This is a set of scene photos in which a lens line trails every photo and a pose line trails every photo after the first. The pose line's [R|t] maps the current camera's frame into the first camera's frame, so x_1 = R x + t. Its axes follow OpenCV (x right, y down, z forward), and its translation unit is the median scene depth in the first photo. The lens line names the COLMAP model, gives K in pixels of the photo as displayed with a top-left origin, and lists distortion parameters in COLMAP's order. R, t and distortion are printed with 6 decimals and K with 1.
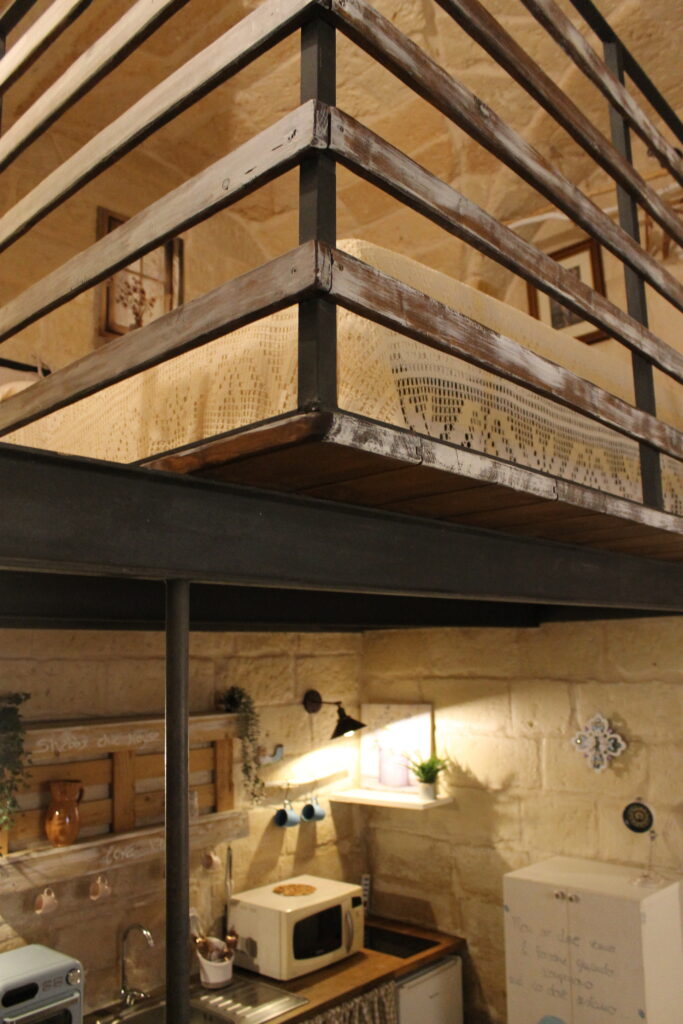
lens RADIAL K [[861.9, 0, 346.5], [0, 861.9, 516.0], [0, 0, 1]] dist [-0.162683, 0.143542]
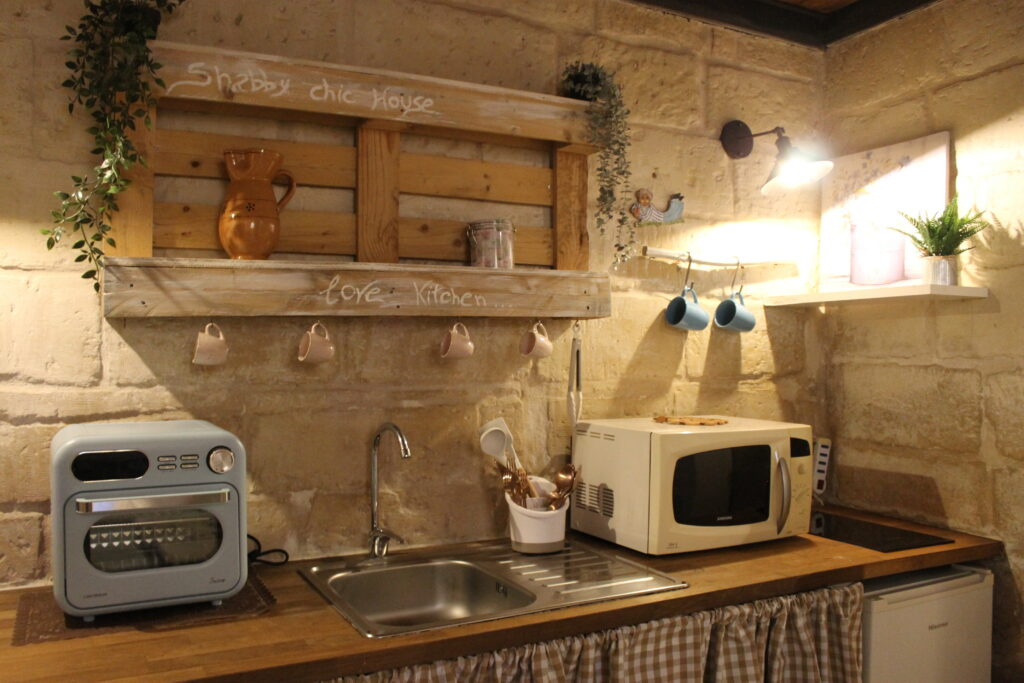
lens RADIAL K [[861.9, 0, 504.8], [0, 861.9, 347.9], [0, 0, 1]] dist [-0.162683, 0.143542]
pose [[0.932190, 0.025547, -0.361066, 0.030657], [0.034024, 0.986906, 0.157670, 0.297370], [0.360366, -0.159263, 0.919115, 0.417416]]
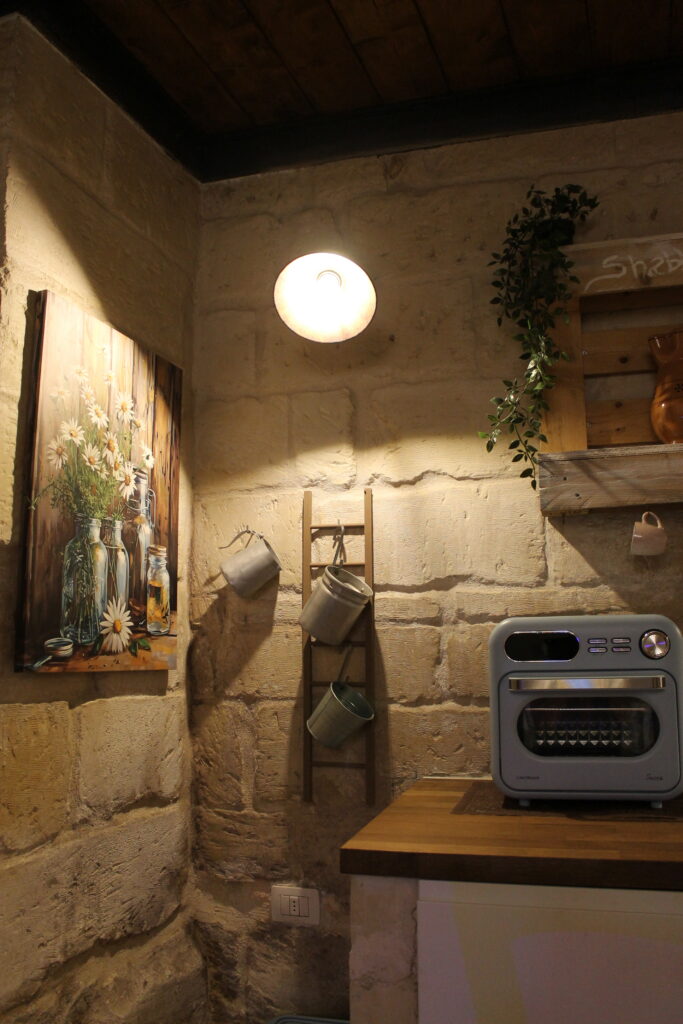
lens RADIAL K [[861.9, 0, 346.5], [0, 861.9, 516.0], [0, 0, 1]] dist [-0.162683, 0.143542]
pose [[0.425544, -0.110566, -0.898158, 0.043550], [0.140415, 0.988555, -0.055166, 0.355207], [0.893978, -0.102639, 0.436198, 0.452586]]
